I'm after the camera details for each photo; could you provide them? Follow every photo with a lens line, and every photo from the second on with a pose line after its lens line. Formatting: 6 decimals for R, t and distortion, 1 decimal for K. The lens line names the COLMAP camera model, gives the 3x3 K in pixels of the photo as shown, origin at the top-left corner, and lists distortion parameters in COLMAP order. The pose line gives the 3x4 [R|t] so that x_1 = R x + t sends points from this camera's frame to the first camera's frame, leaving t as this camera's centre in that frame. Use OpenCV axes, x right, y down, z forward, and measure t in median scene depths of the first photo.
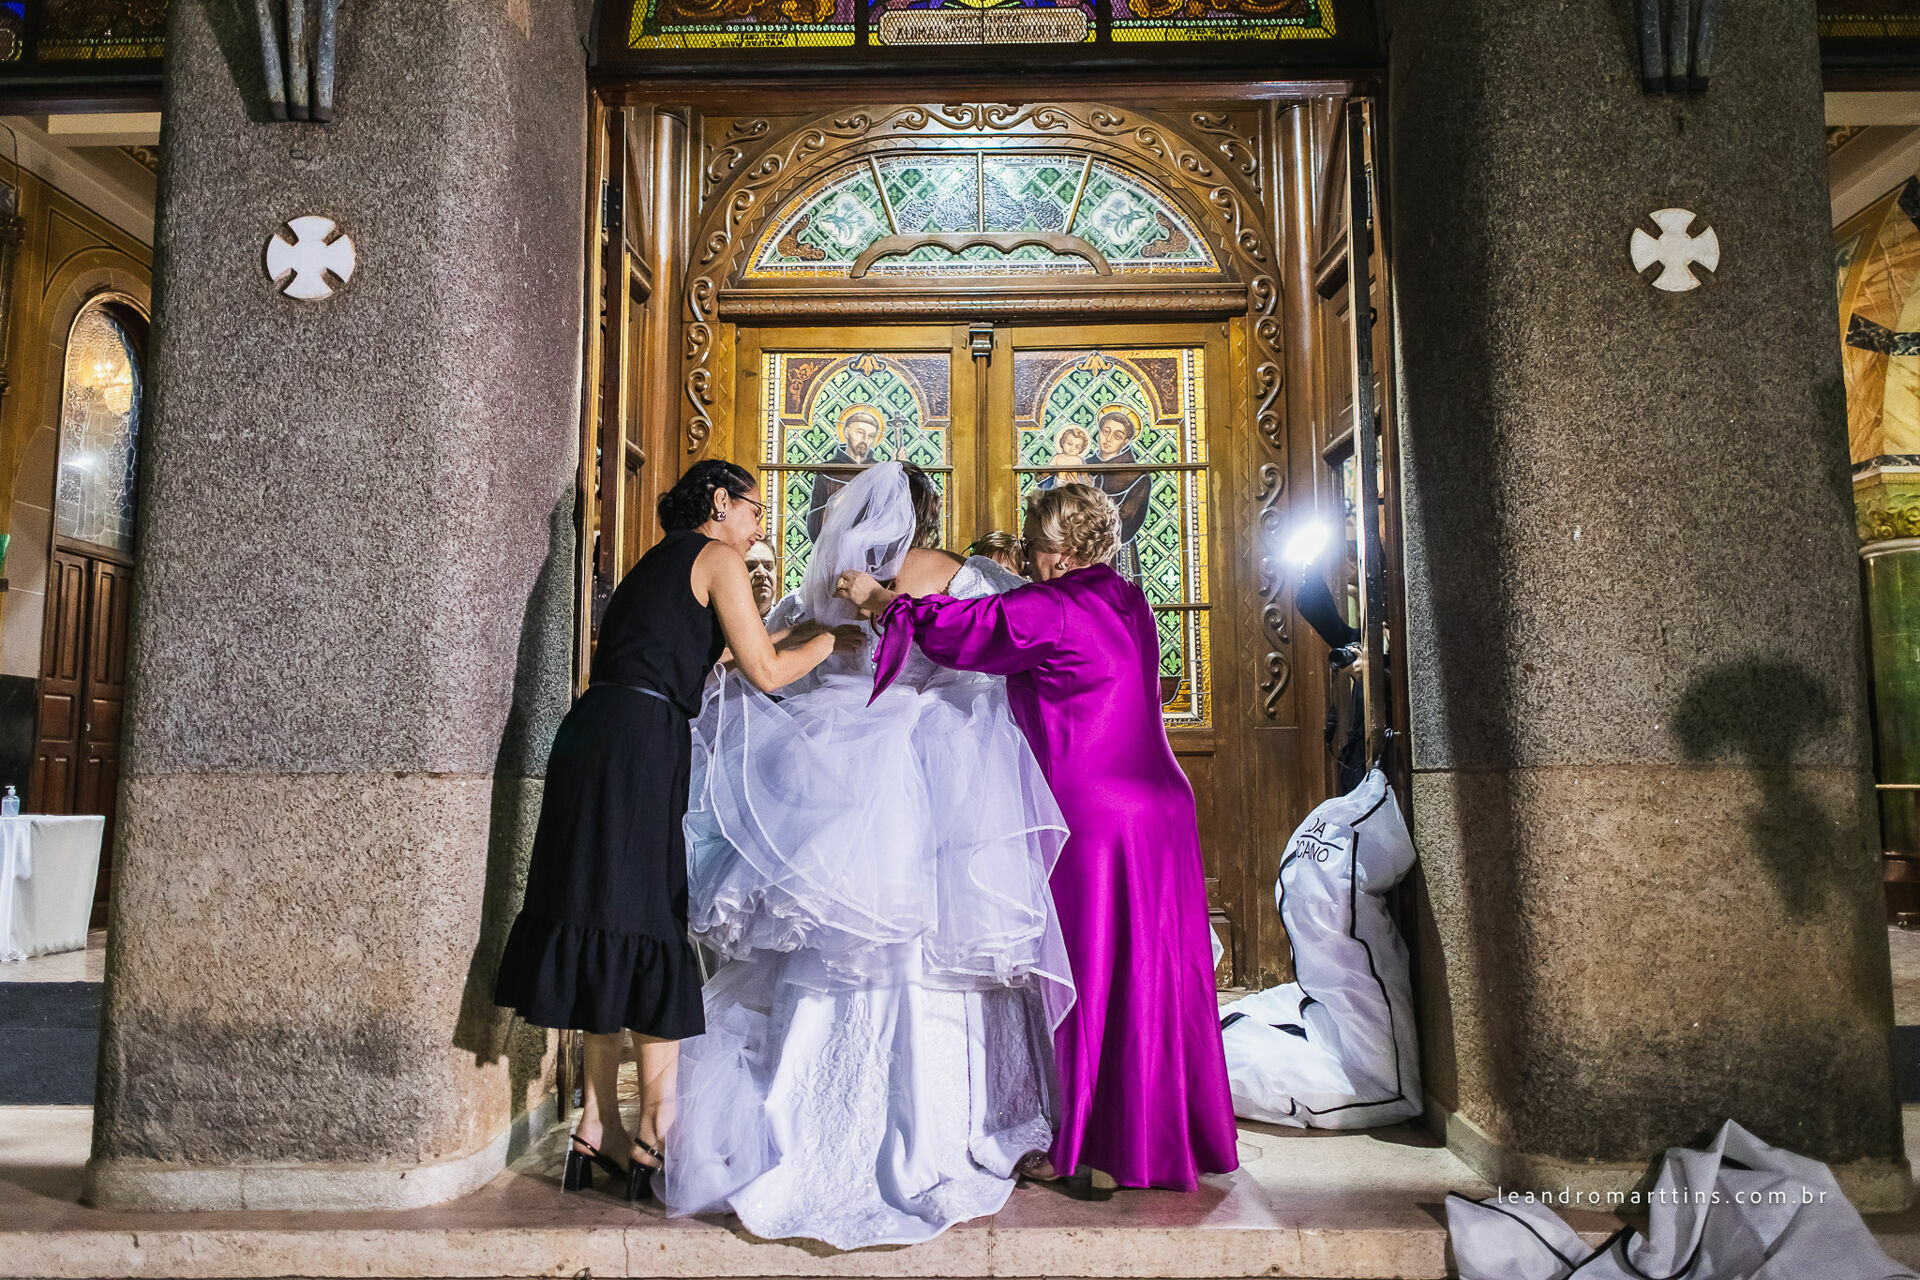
lens RADIAL K [[1391.3, 0, 924.1], [0, 1391.3, 606.5], [0, 0, 1]] dist [-0.008738, -0.008075]
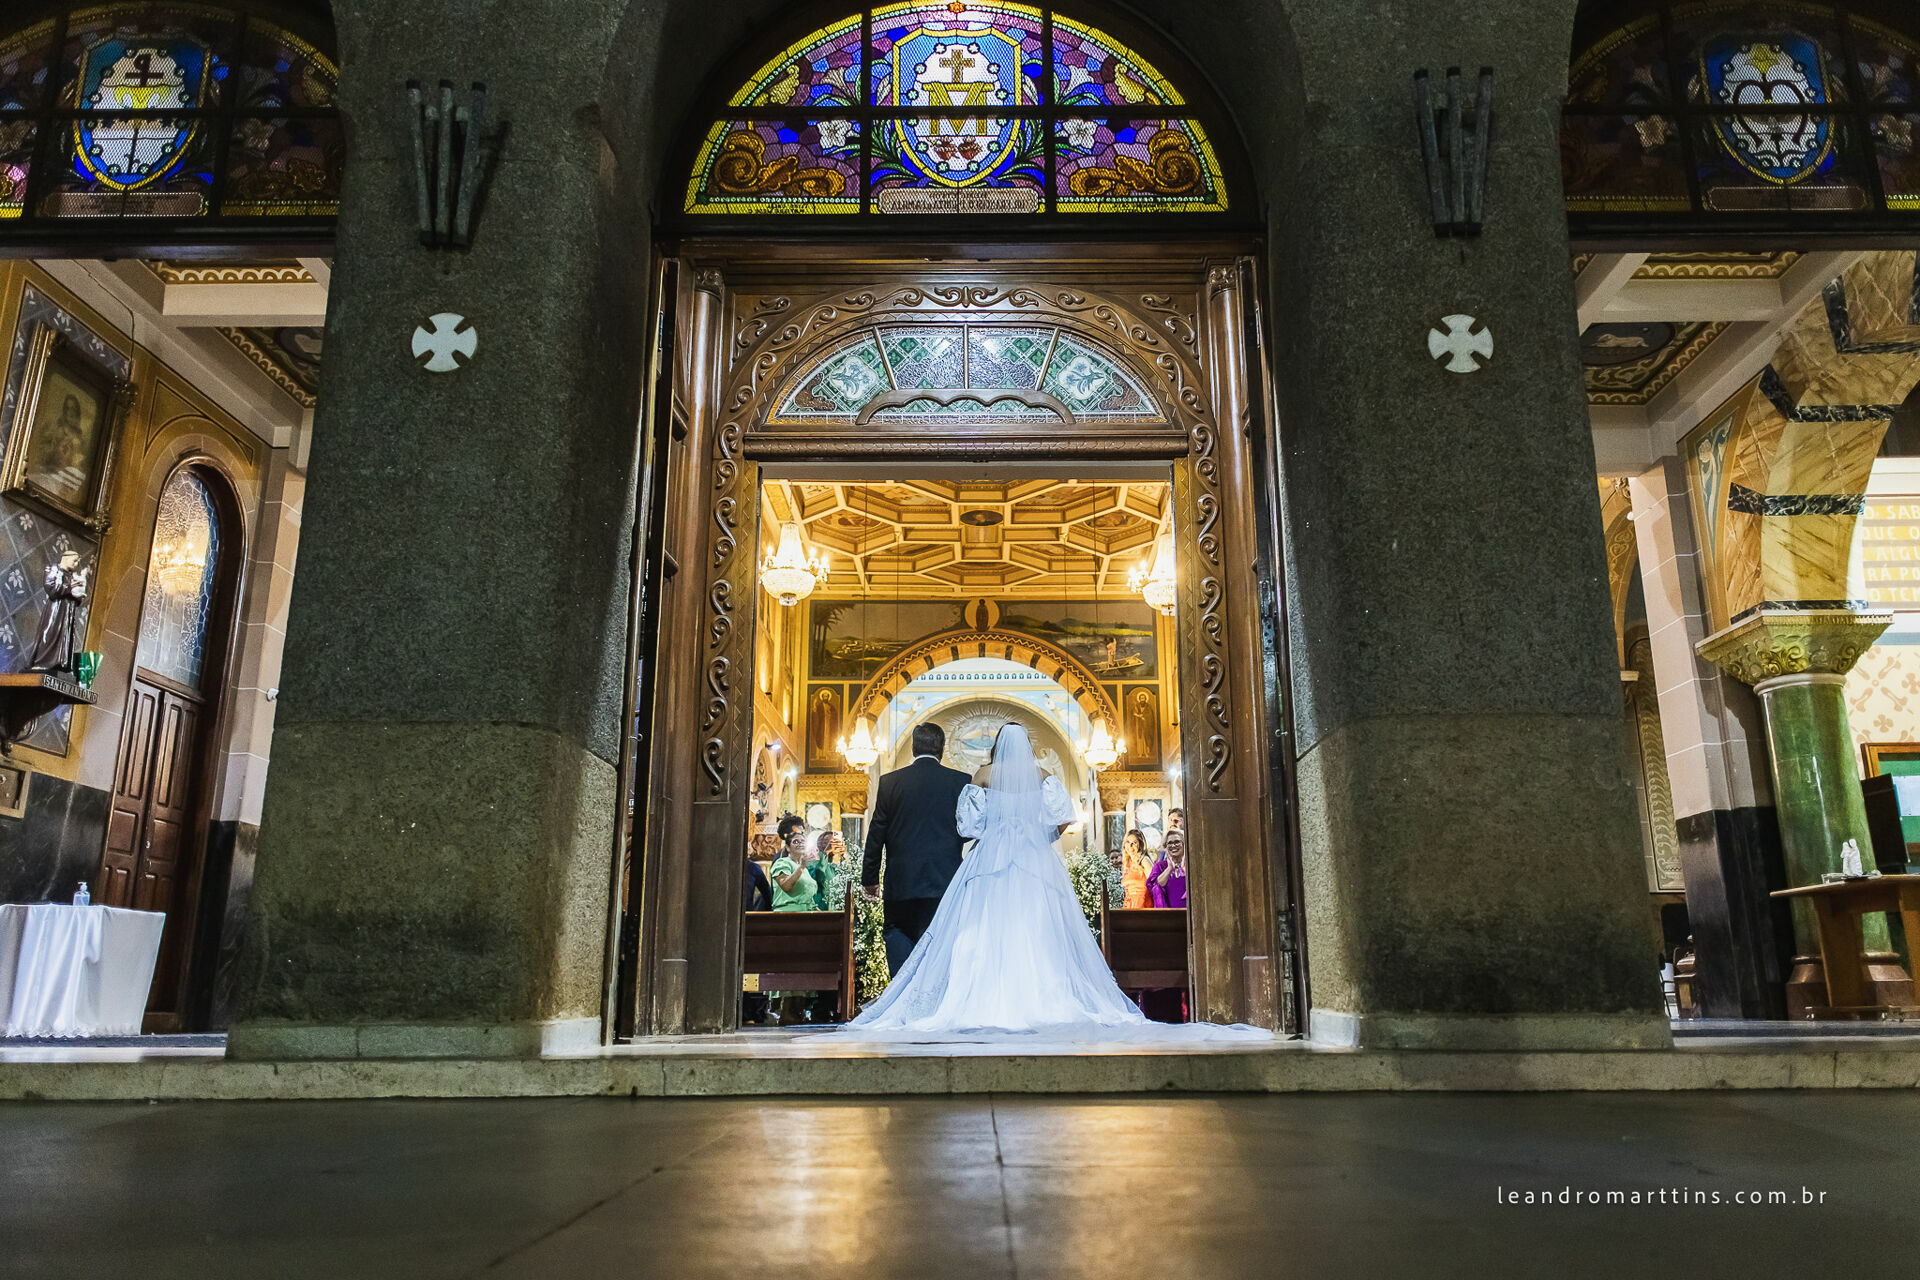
lens RADIAL K [[1389.1, 0, 960.0], [0, 1389.1, 640.0], [0, 0, 1]] dist [-0.004425, -0.011763]
pose [[0.999822, 0.004570, 0.018329, 0.023004], [-0.001914, 0.989806, -0.142411, 0.175286], [-0.018793, 0.142350, 0.989638, -0.228364]]
